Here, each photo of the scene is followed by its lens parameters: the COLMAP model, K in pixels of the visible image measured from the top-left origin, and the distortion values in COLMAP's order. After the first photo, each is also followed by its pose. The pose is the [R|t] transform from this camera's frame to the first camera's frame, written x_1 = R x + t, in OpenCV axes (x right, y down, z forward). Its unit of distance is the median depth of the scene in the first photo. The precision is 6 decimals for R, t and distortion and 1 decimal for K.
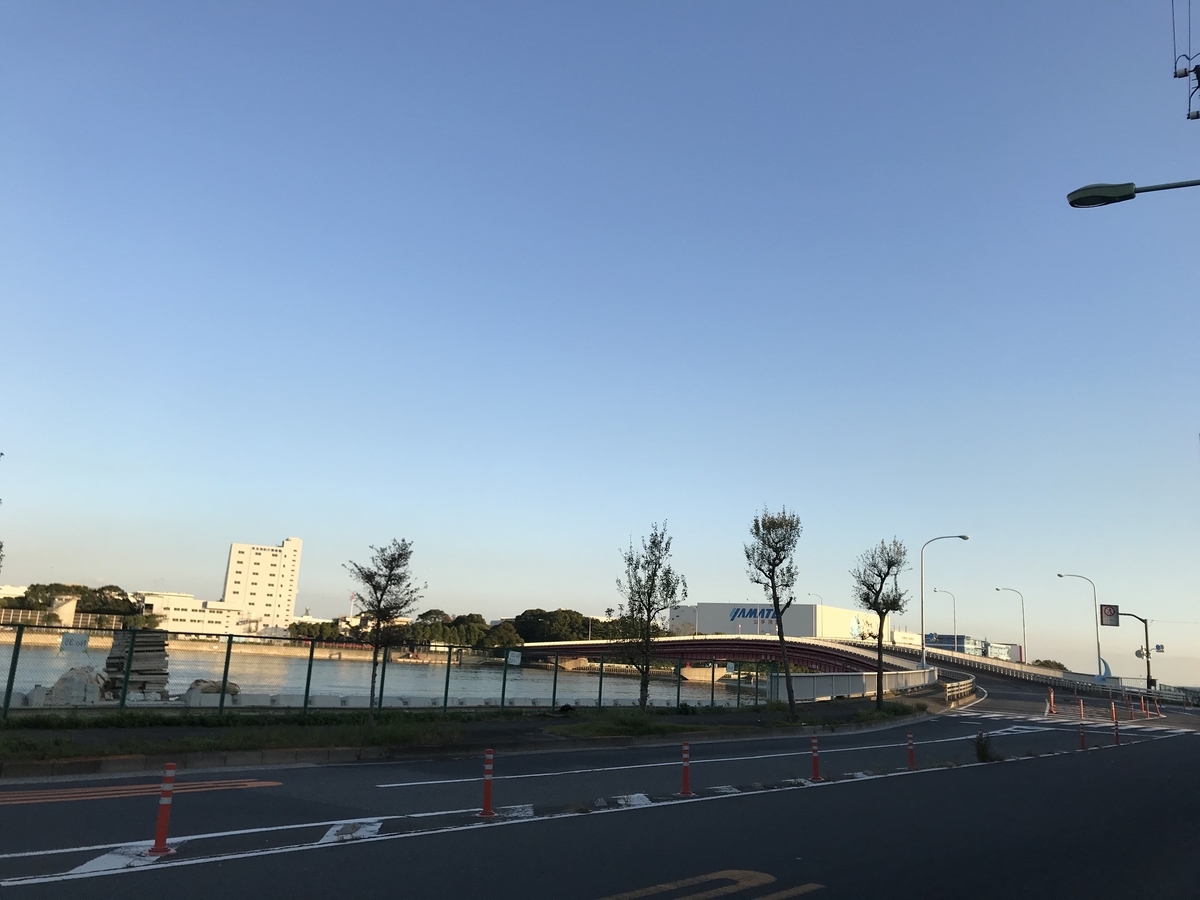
lens RADIAL K [[990.4, 0, 600.0], [0, 990.4, 450.0], [0, 0, 1]] dist [0.008305, 0.007862]
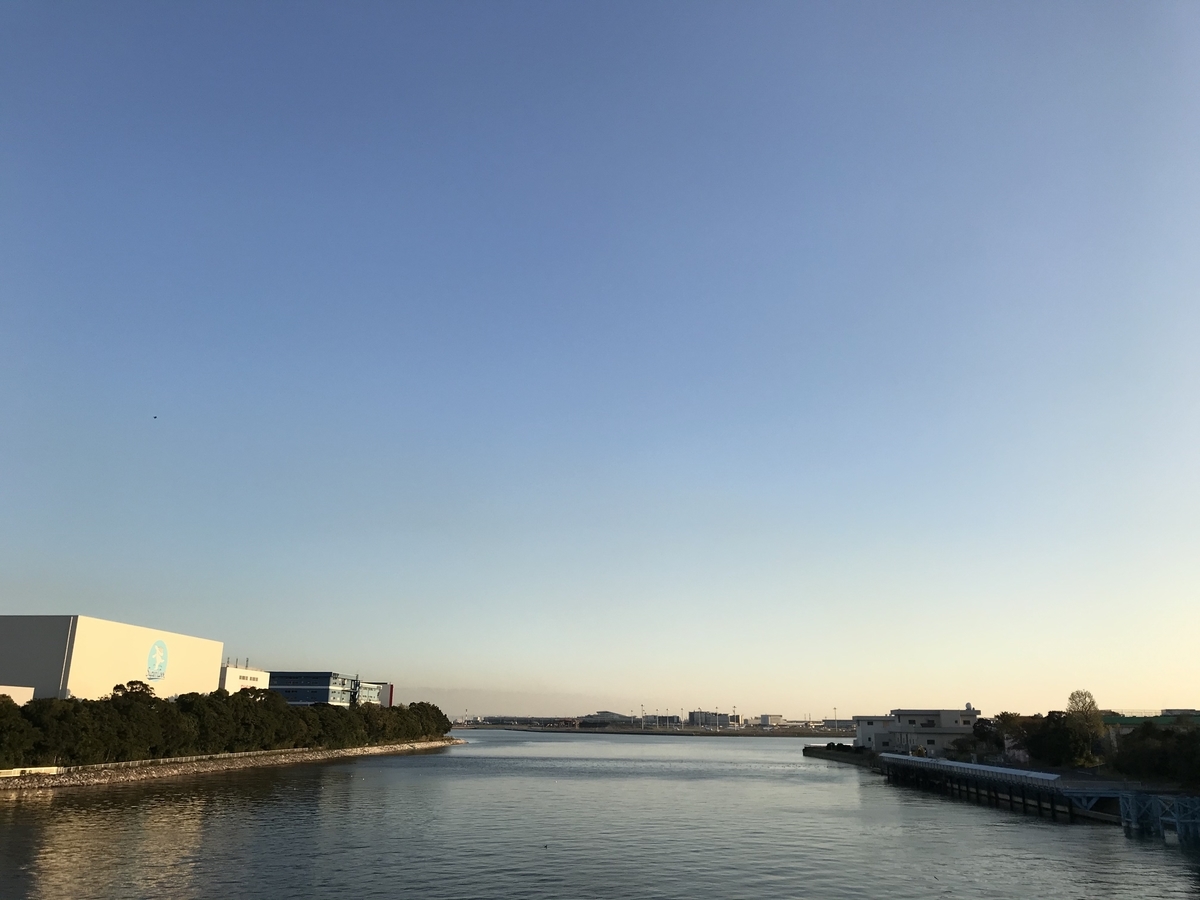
lens RADIAL K [[990.4, 0, 600.0], [0, 990.4, 450.0], [0, 0, 1]] dist [0.008305, 0.007862]
pose [[0.807298, 0.120674, 0.577675, 0.172431], [-0.100973, 0.992680, -0.066258, 0.102657], [-0.581442, -0.004840, 0.813574, 0.565867]]
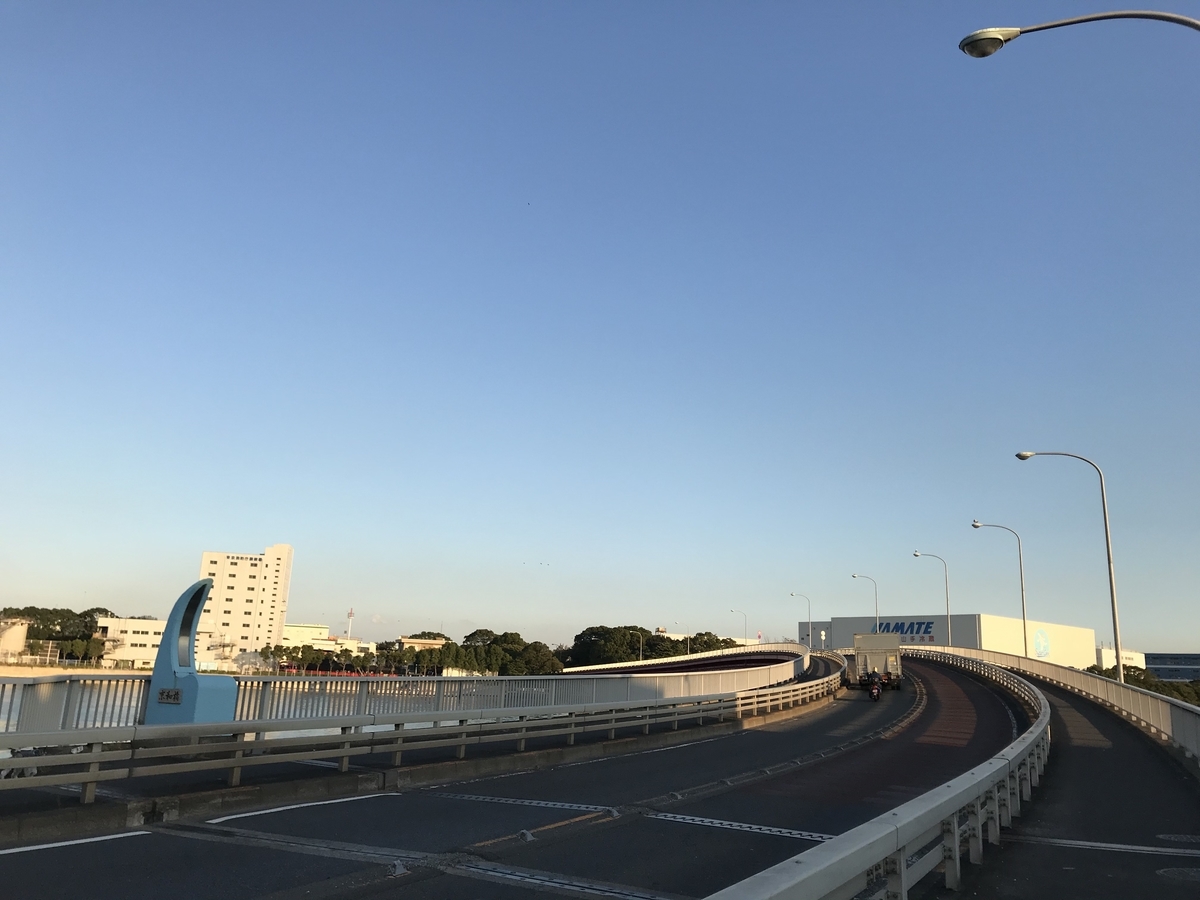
lens RADIAL K [[990.4, 0, 600.0], [0, 990.4, 450.0], [0, 0, 1]] dist [0.008305, 0.007862]
pose [[0.977241, -0.058522, -0.203899, 0.127924], [0.052294, 0.997990, -0.035802, 0.055332], [0.205584, 0.024324, 0.978337, 0.248850]]
